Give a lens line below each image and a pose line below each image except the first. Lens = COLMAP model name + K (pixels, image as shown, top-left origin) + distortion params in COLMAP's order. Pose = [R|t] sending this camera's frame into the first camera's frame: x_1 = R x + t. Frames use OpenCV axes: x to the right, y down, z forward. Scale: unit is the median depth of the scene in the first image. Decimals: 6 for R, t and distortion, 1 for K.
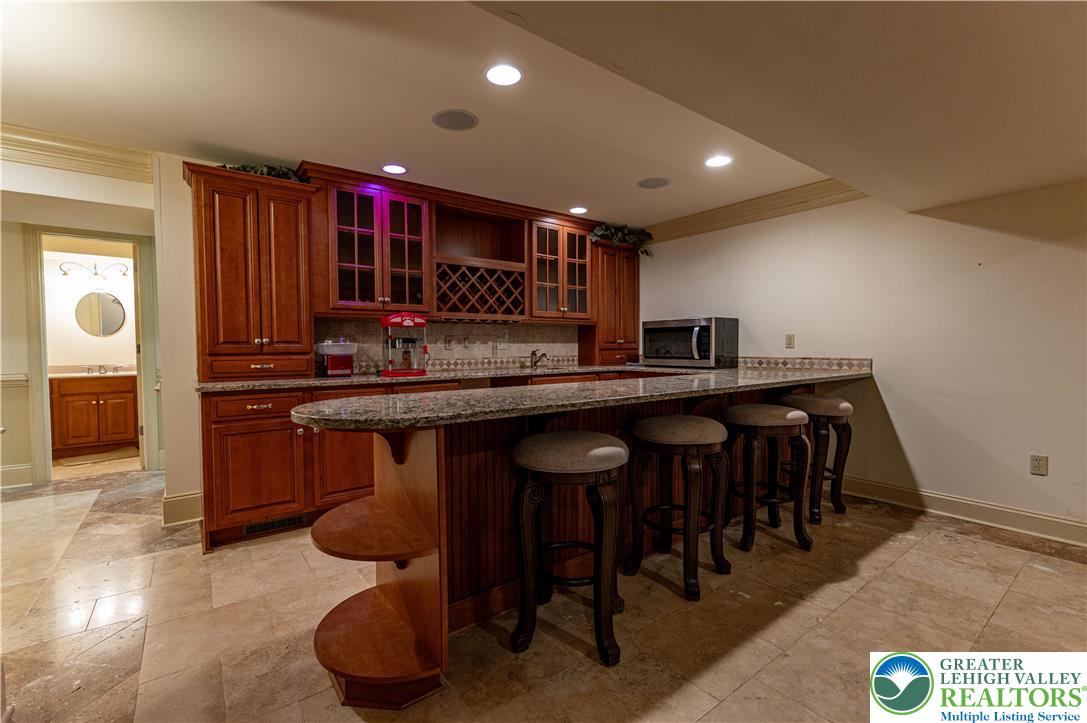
lens RADIAL K [[470.7, 0, 544.2], [0, 470.7, 363.1], [0, 0, 1]] dist [0.002795, 0.000106]
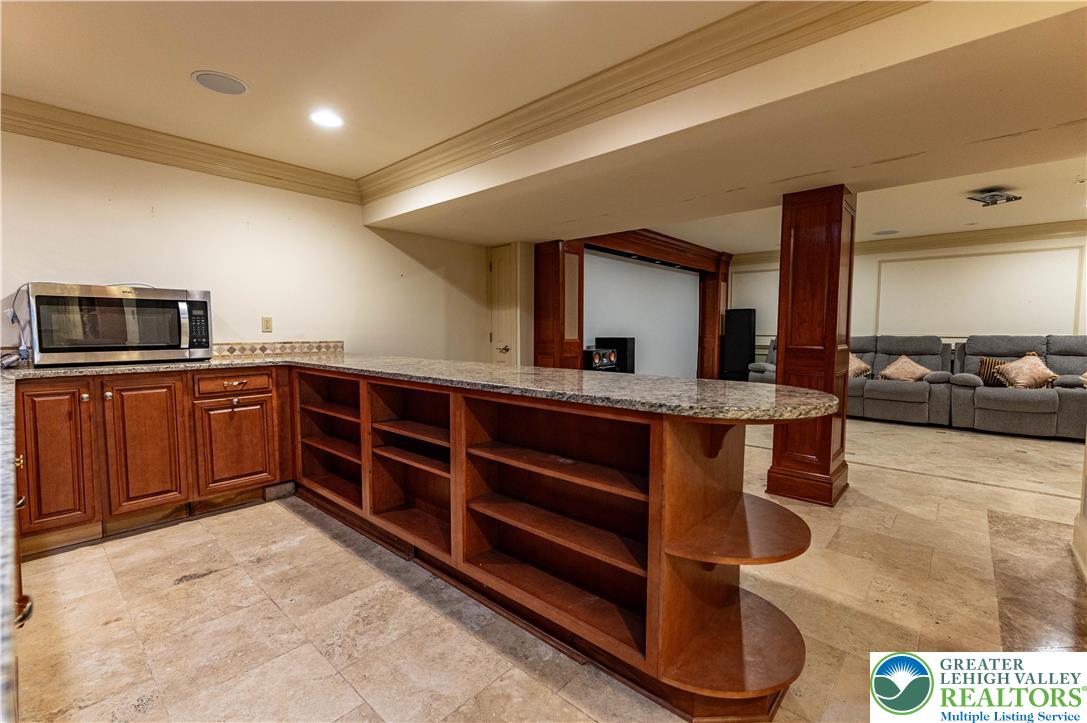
lens RADIAL K [[470.7, 0, 545.0], [0, 470.7, 362.3], [0, 0, 1]] dist [0.002795, 0.000106]
pose [[-0.192741, -0.063619, 0.979185, -0.529145], [0.035833, 0.996774, 0.071815, -0.021590], [-0.980595, 0.048929, -0.189840, 0.695492]]
